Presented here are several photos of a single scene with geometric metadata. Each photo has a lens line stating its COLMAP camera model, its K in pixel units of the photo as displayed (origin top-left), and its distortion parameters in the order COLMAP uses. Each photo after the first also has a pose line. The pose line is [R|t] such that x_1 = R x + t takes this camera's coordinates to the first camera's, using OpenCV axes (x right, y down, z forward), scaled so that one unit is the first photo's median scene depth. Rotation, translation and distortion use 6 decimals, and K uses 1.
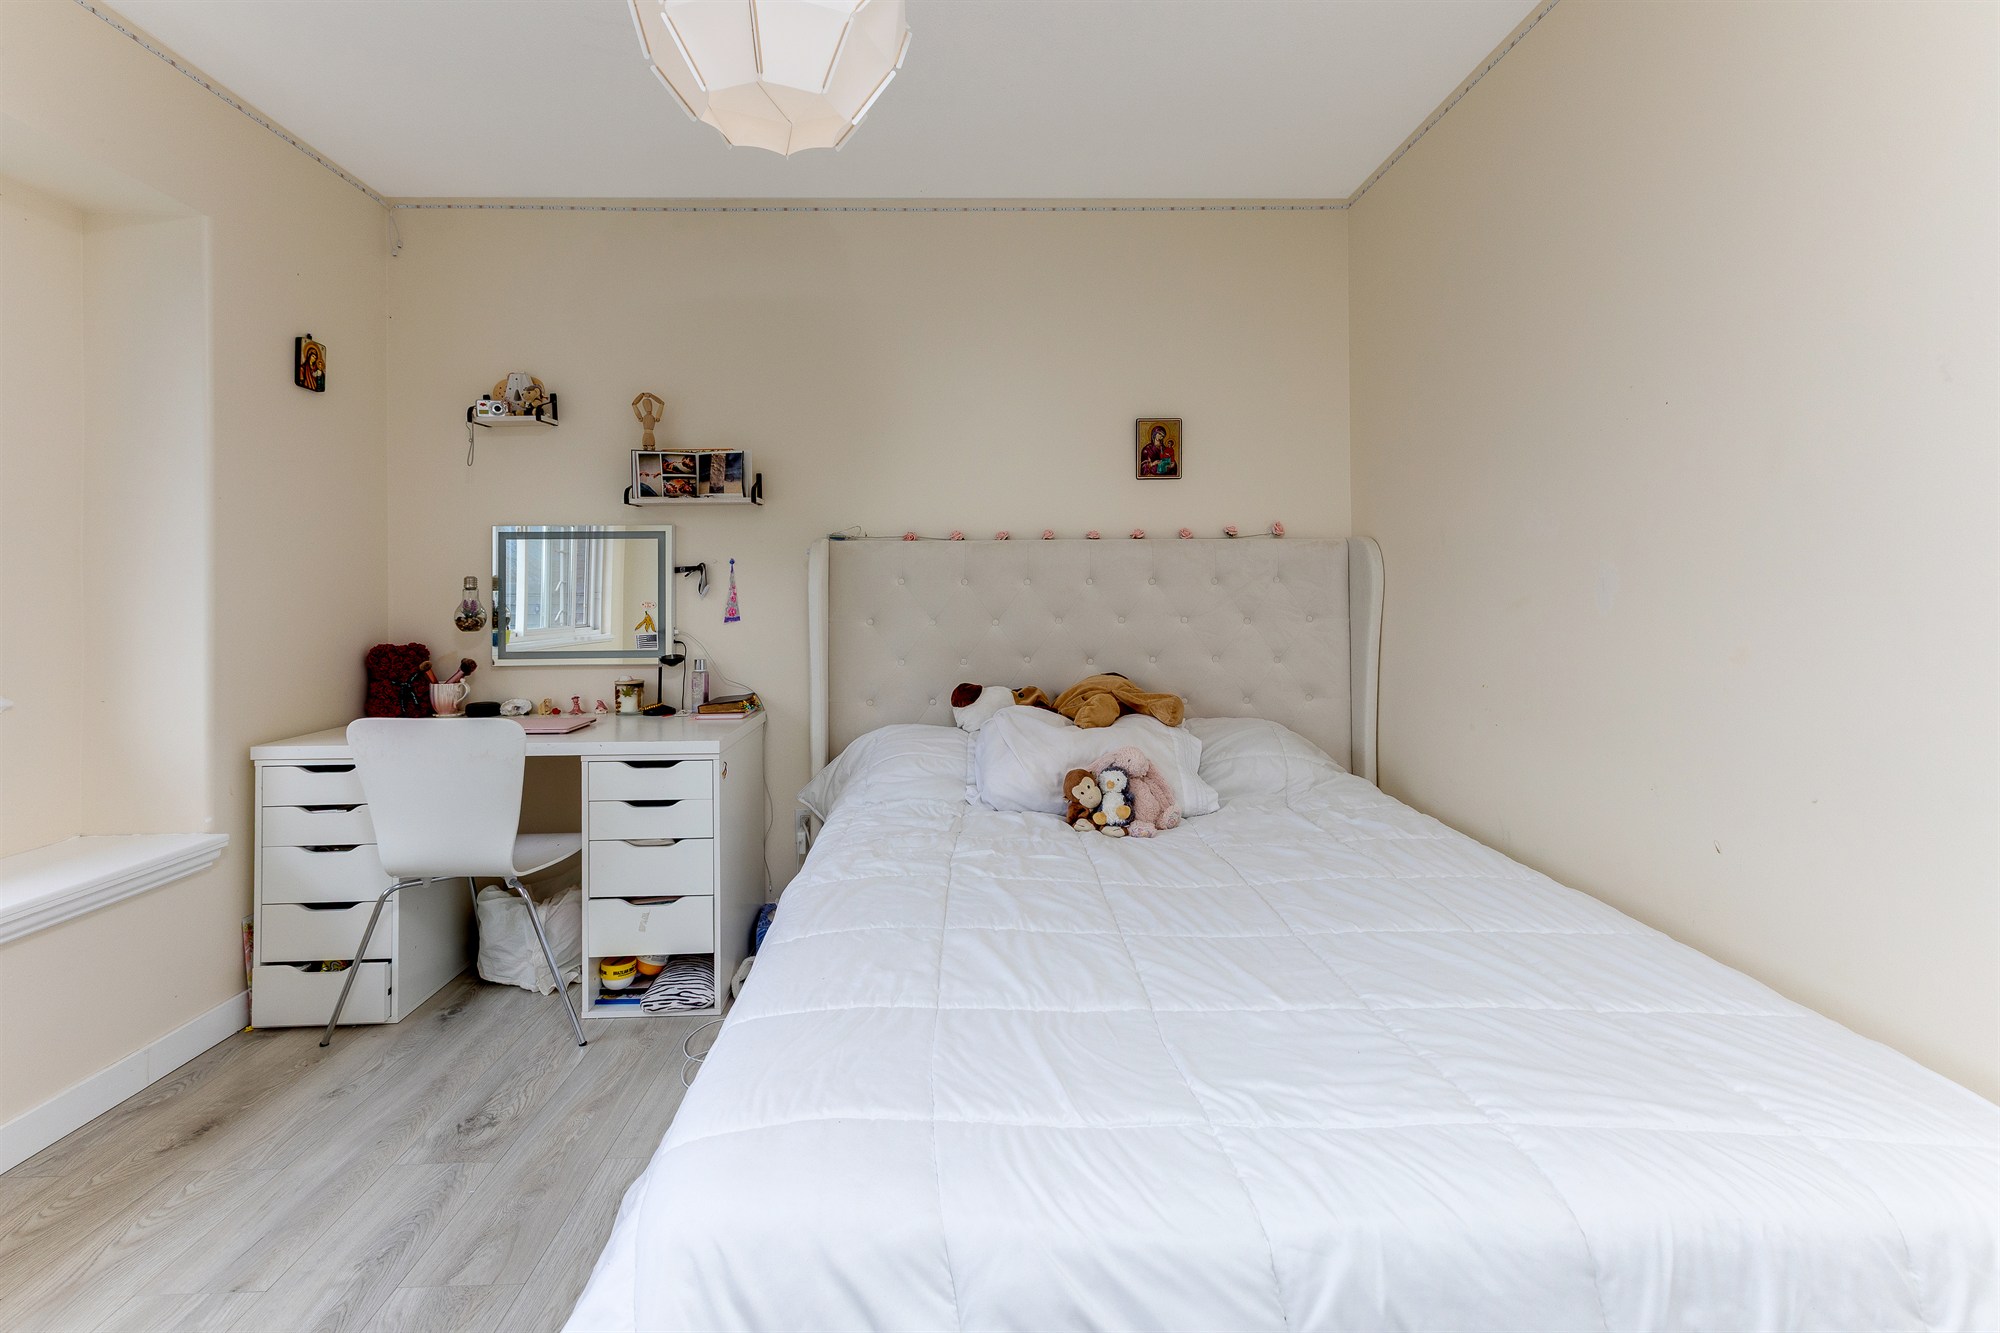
lens RADIAL K [[987.7, 0, 995.8], [0, 987.7, 594.5], [0, 0, 1]] dist [0.025367, 0.007338]
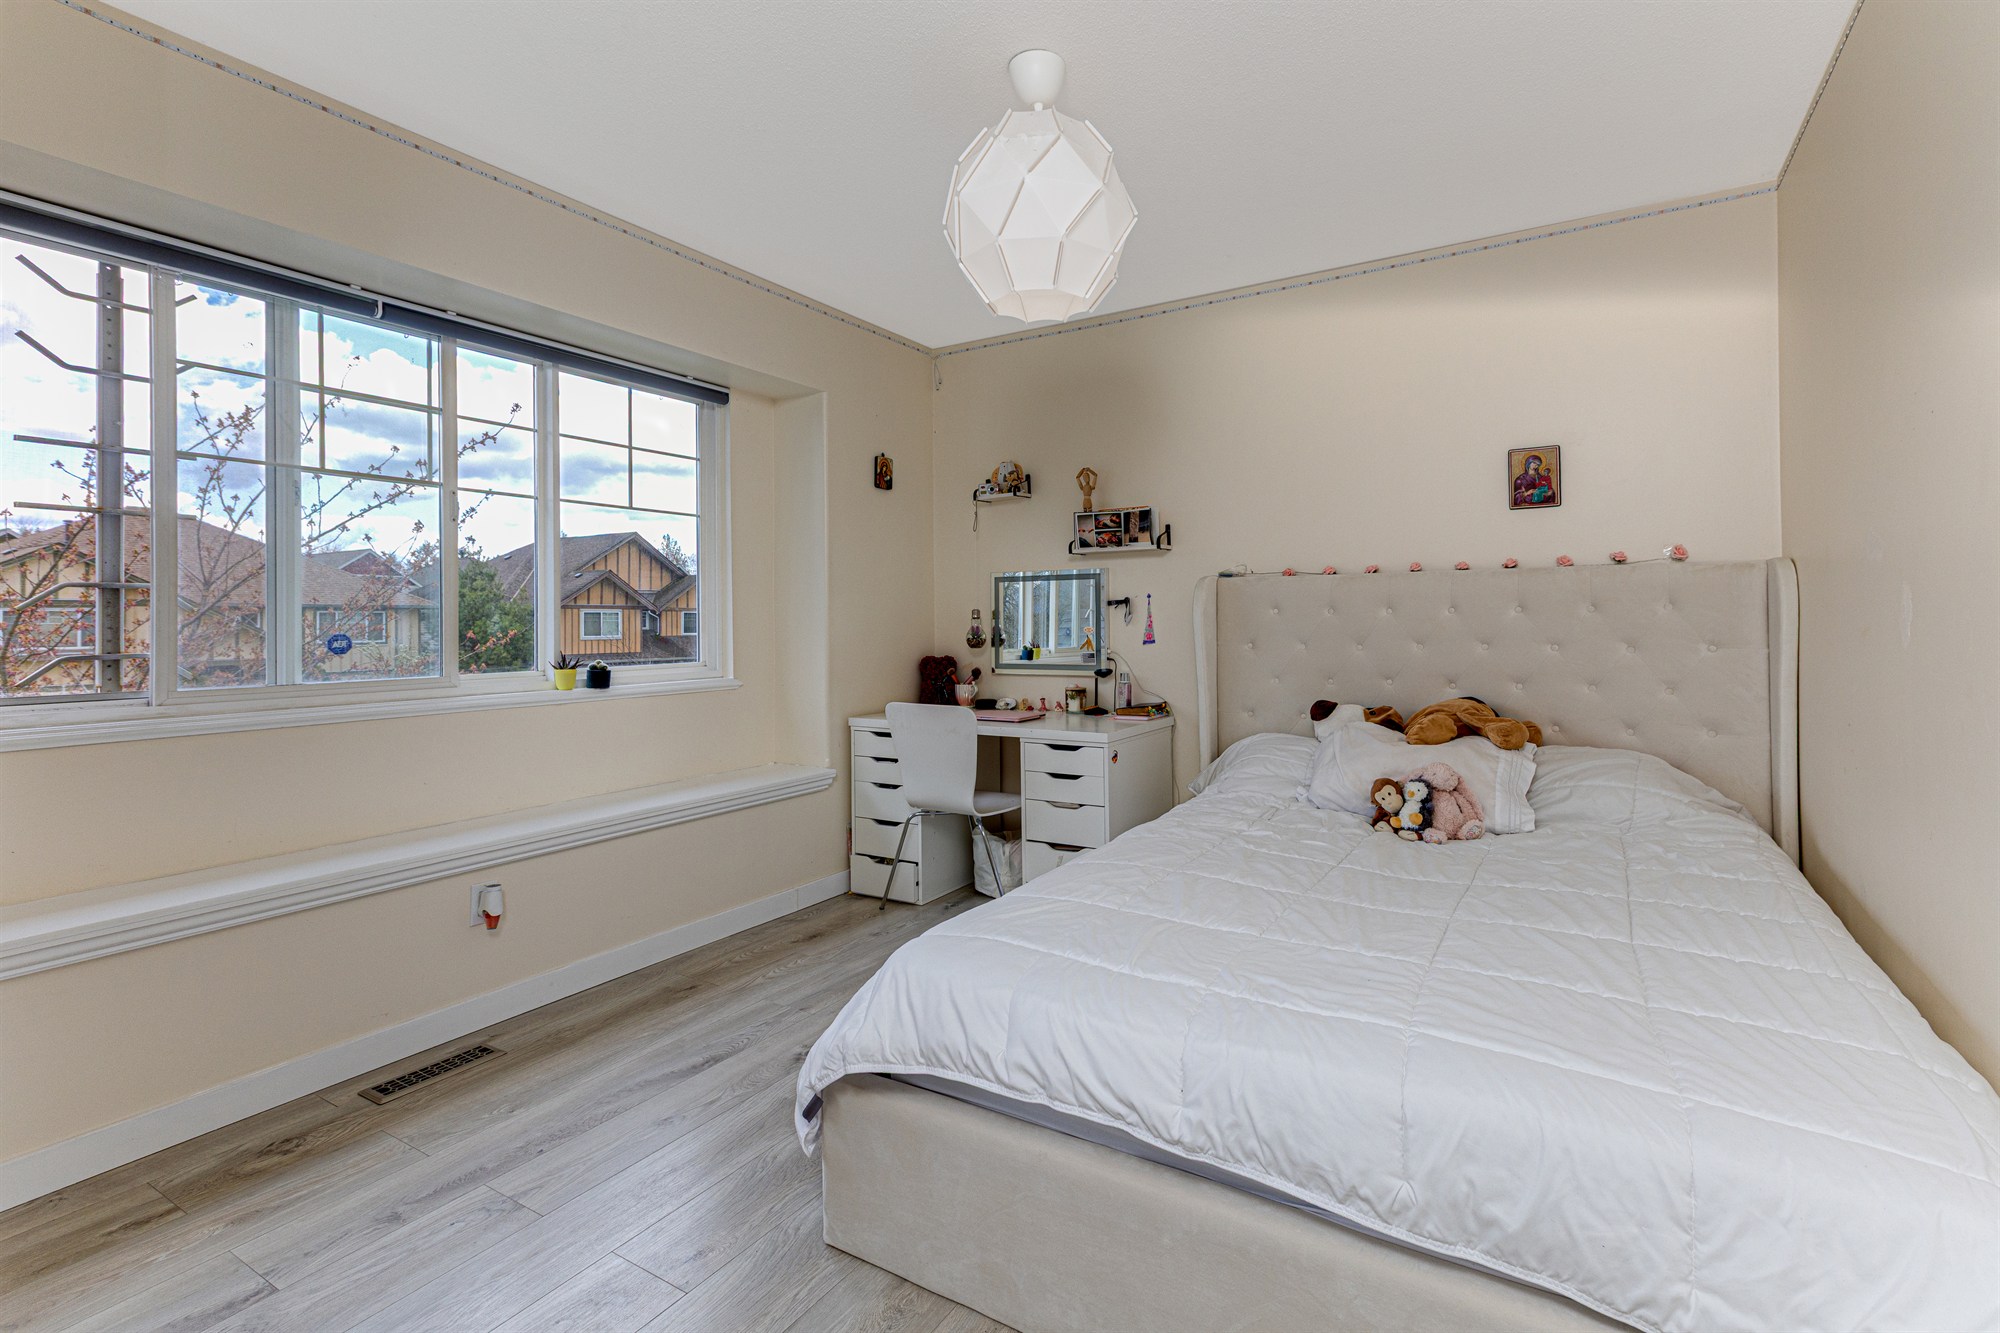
lens RADIAL K [[913.6, 0, 996.8], [0, 913.6, 634.1], [0, 0, 1]] dist [0.026260, 0.000471]
pose [[0.844780, 0.007483, -0.535061, 0.216366], [0.000084, 0.999900, 0.014116, -0.001493], [0.535114, -0.011970, 0.844695, -0.093035]]
